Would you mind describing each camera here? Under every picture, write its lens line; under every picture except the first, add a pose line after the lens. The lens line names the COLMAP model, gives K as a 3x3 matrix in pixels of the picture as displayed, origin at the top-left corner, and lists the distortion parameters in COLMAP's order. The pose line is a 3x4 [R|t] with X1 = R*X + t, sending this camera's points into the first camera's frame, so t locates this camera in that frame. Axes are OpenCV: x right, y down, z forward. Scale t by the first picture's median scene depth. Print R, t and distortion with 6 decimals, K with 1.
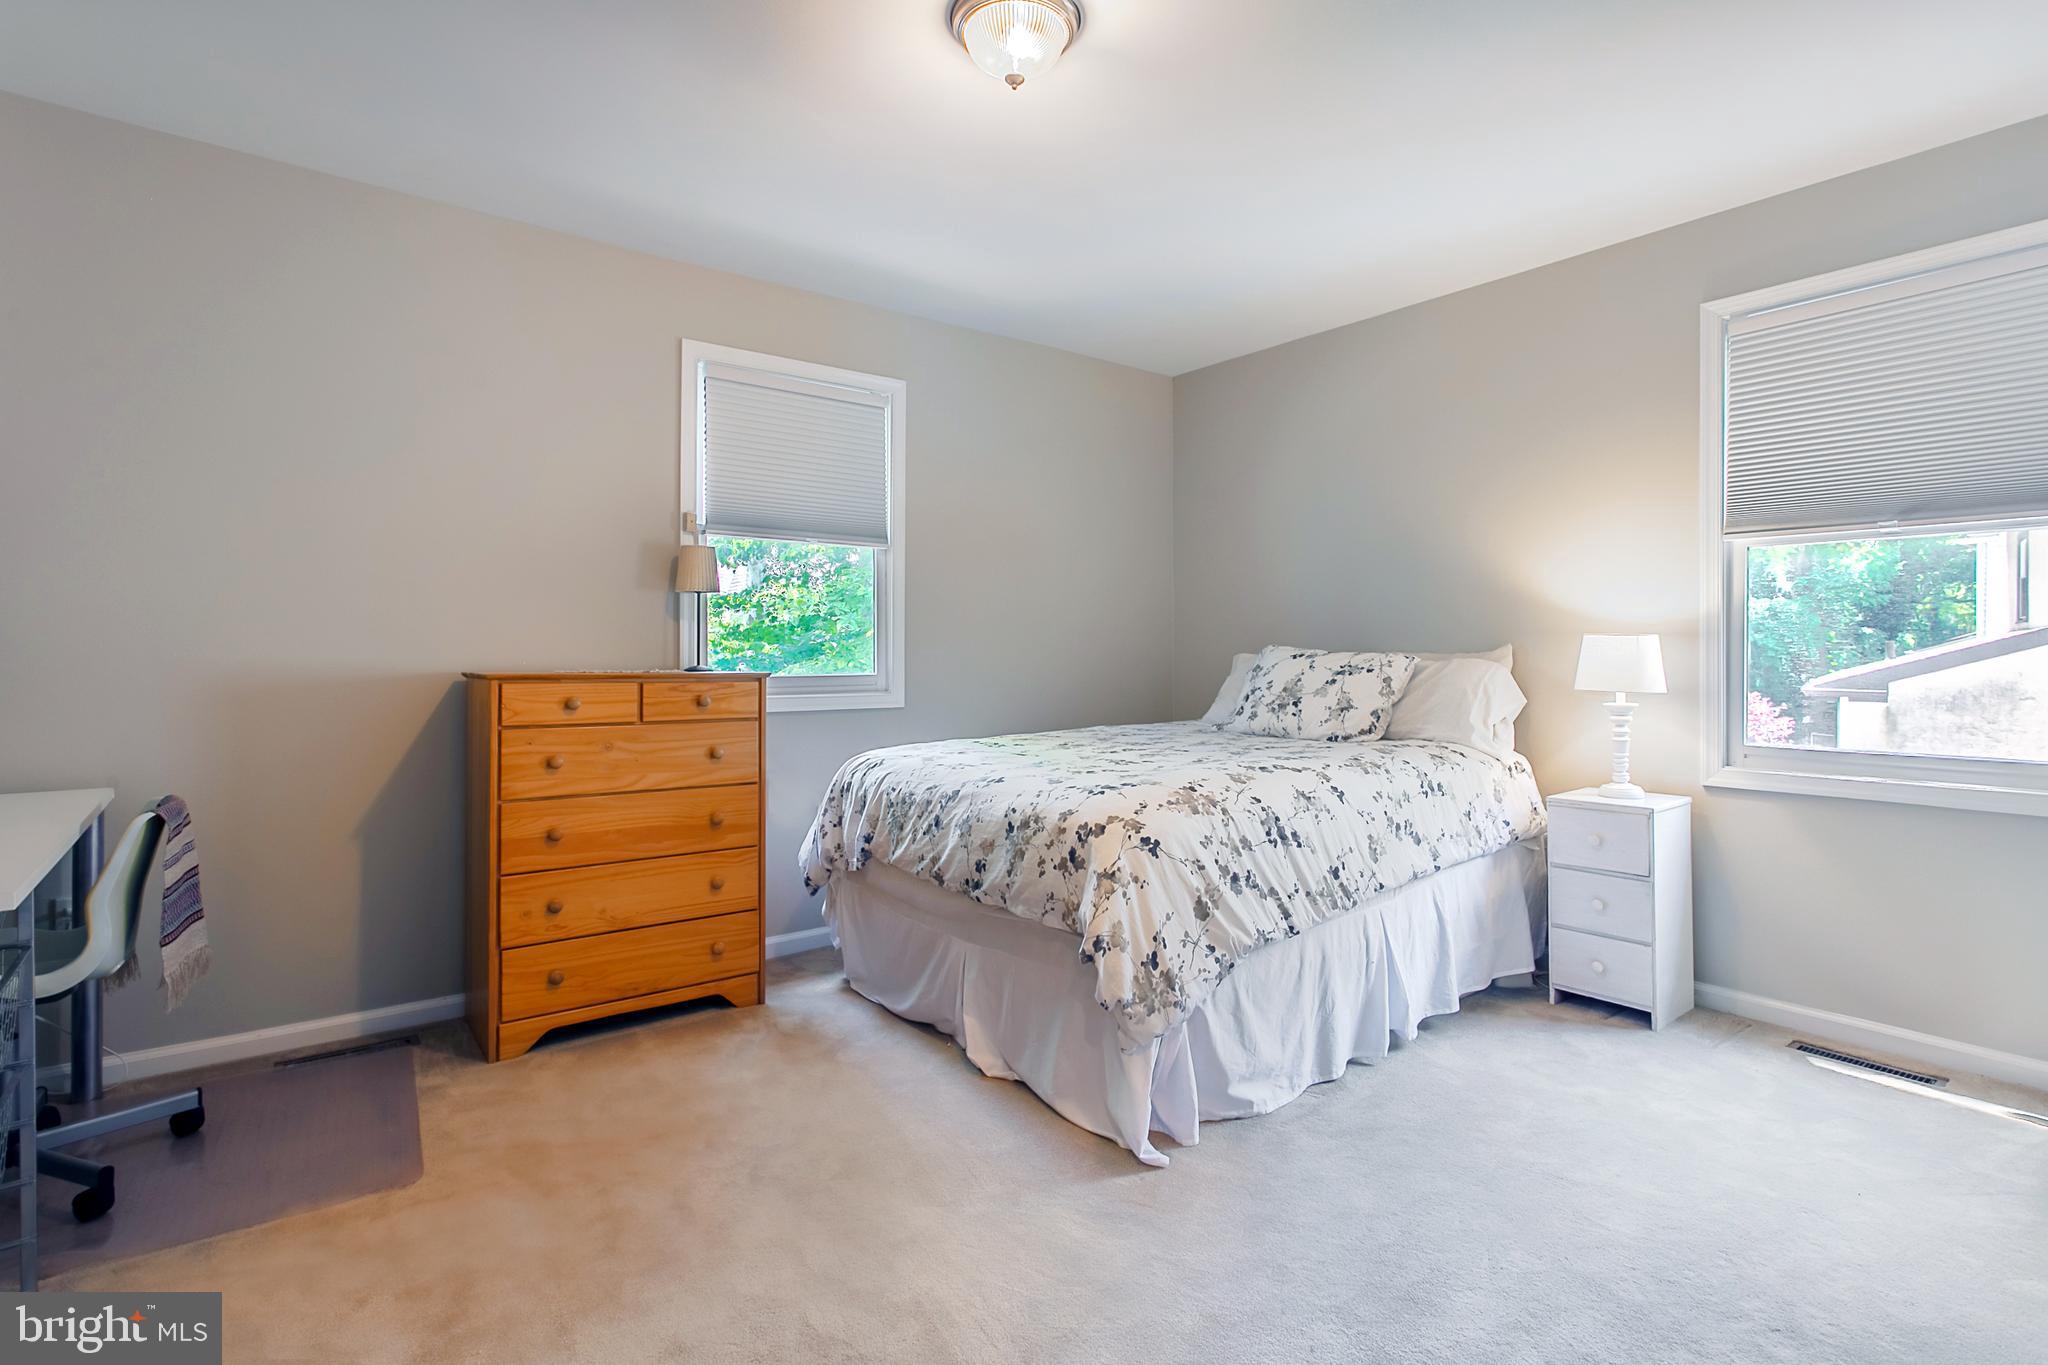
lens RADIAL K [[970.3, 0, 1022.2], [0, 970.3, 648.1], [0, 0, 1]] dist [0.001914, 0.000812]
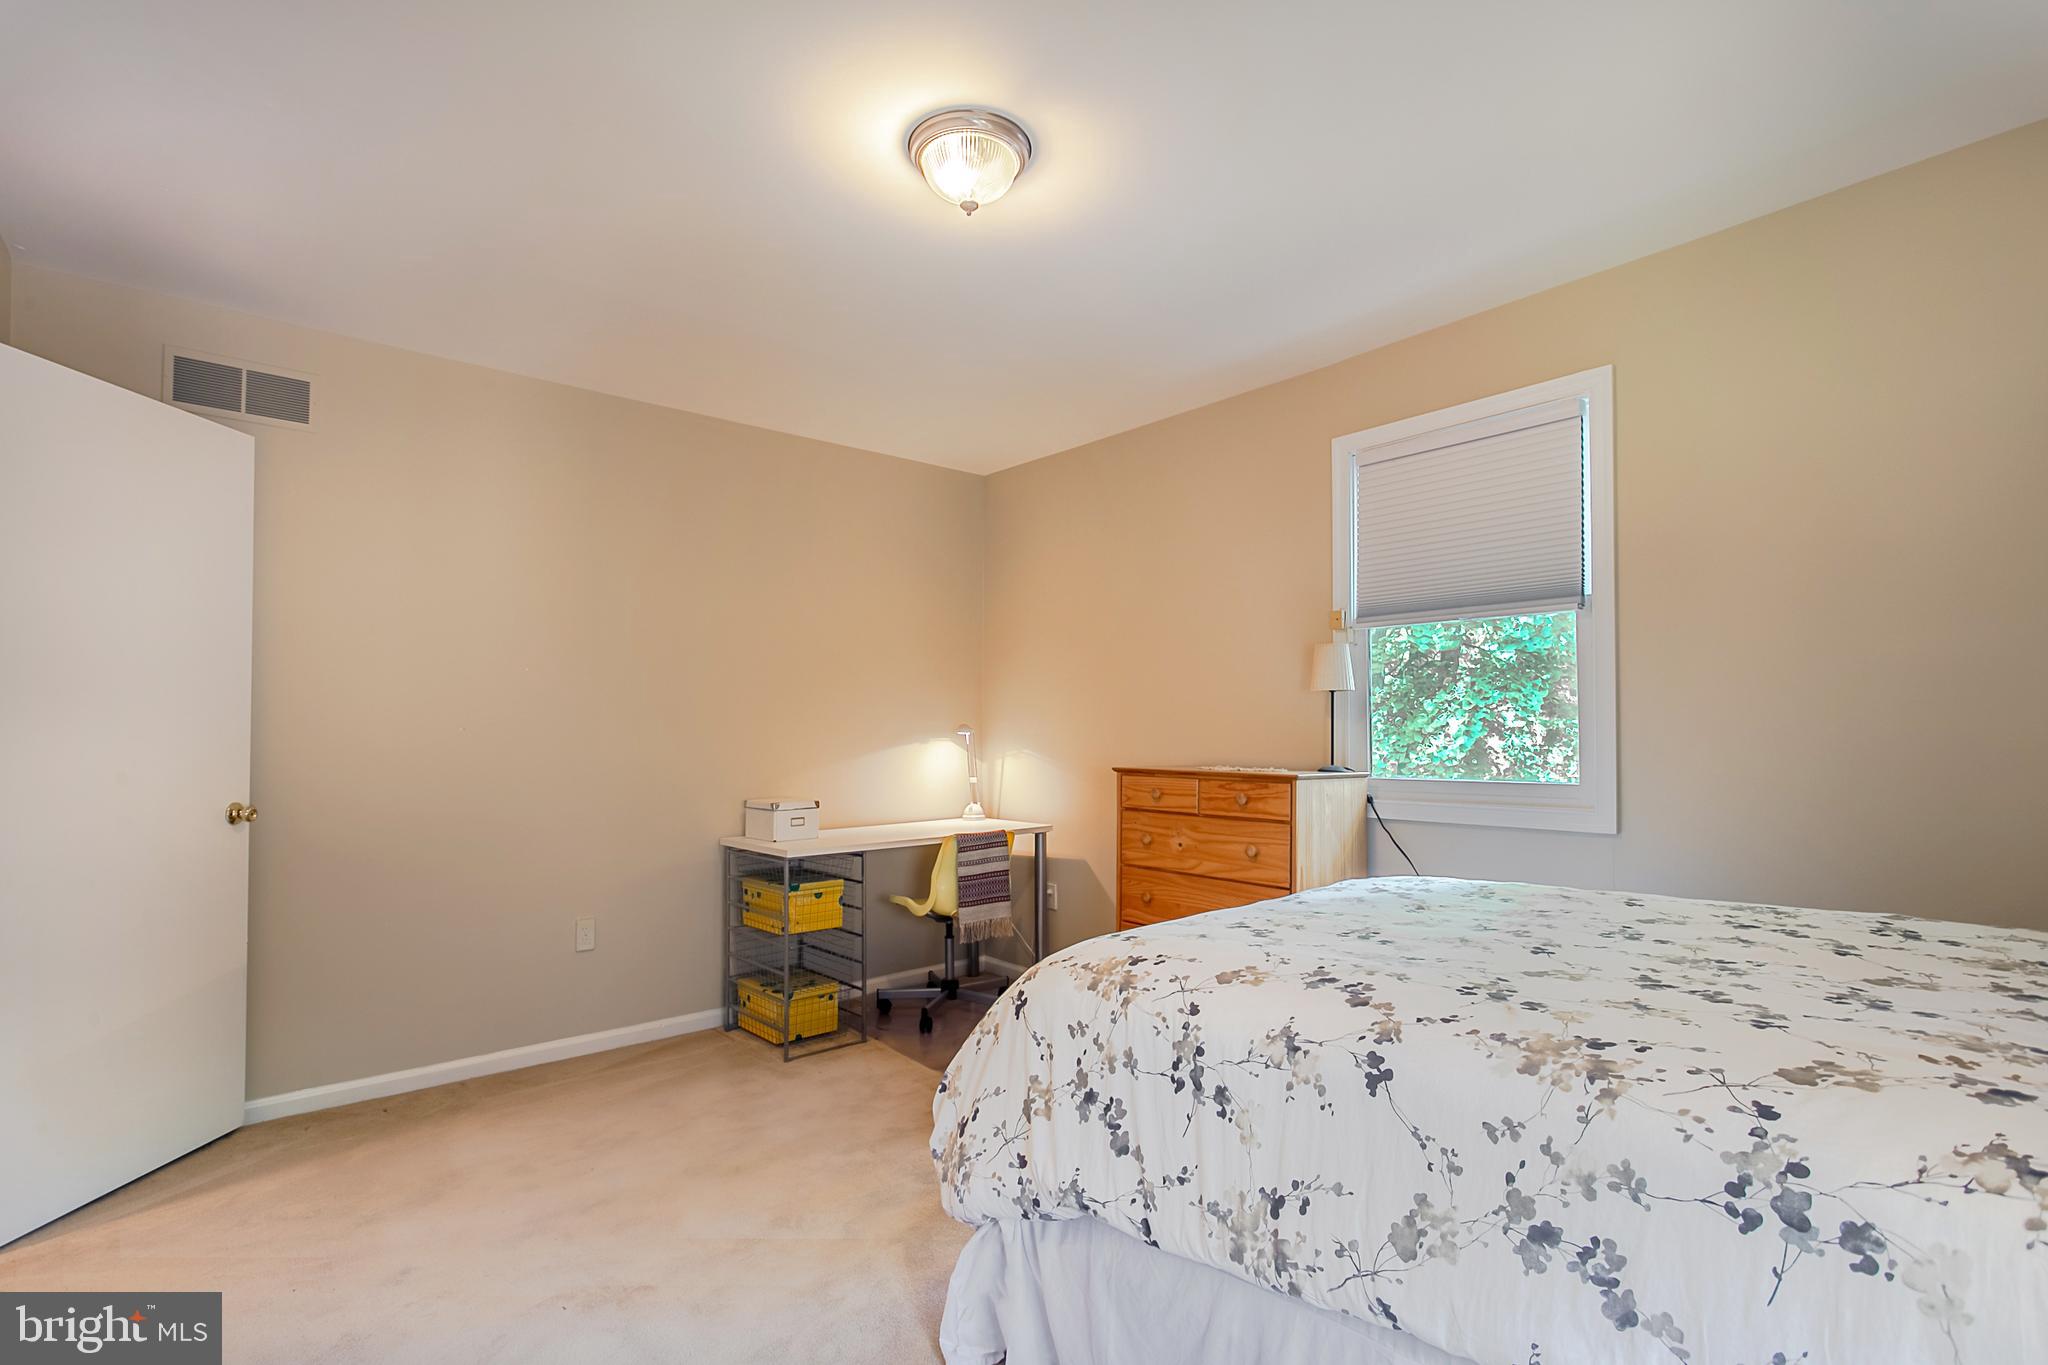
lens RADIAL K [[975.3, 0, 1022.0], [0, 975.3, 691.8], [0, 0, 1]] dist [0.002495, 0.000387]
pose [[0.058416, -0.045181, -0.997269, 0.967868], [0.005462, 0.998975, -0.044939, -0.021624], [0.998277, -0.002822, 0.058603, 0.955201]]
